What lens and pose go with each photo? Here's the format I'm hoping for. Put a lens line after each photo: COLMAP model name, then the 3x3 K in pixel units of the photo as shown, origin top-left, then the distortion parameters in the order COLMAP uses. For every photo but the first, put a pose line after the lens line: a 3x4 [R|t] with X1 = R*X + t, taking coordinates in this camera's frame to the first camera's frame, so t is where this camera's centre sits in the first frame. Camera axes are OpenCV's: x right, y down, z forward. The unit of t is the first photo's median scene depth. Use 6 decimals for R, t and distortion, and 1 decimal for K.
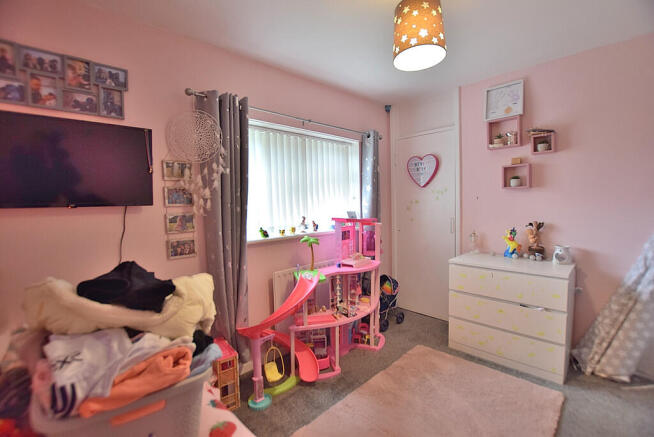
lens RADIAL K [[288.0, 0, 322.5], [0, 288.0, 219.1], [0, 0, 1]] dist [-0.036974, -0.000022]
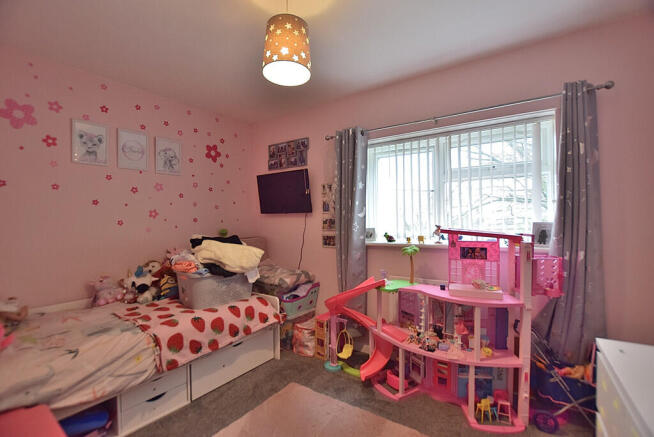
lens RADIAL K [[288.0, 0, 322.5], [0, 288.0, 219.1], [0, 0, 1]] dist [-0.036974, -0.000022]
pose [[0.192802, 0.025429, -0.980908, 0.976235], [-0.042664, 0.998936, 0.017511, -0.037846], [0.980310, 0.038473, 0.193682, 0.645829]]
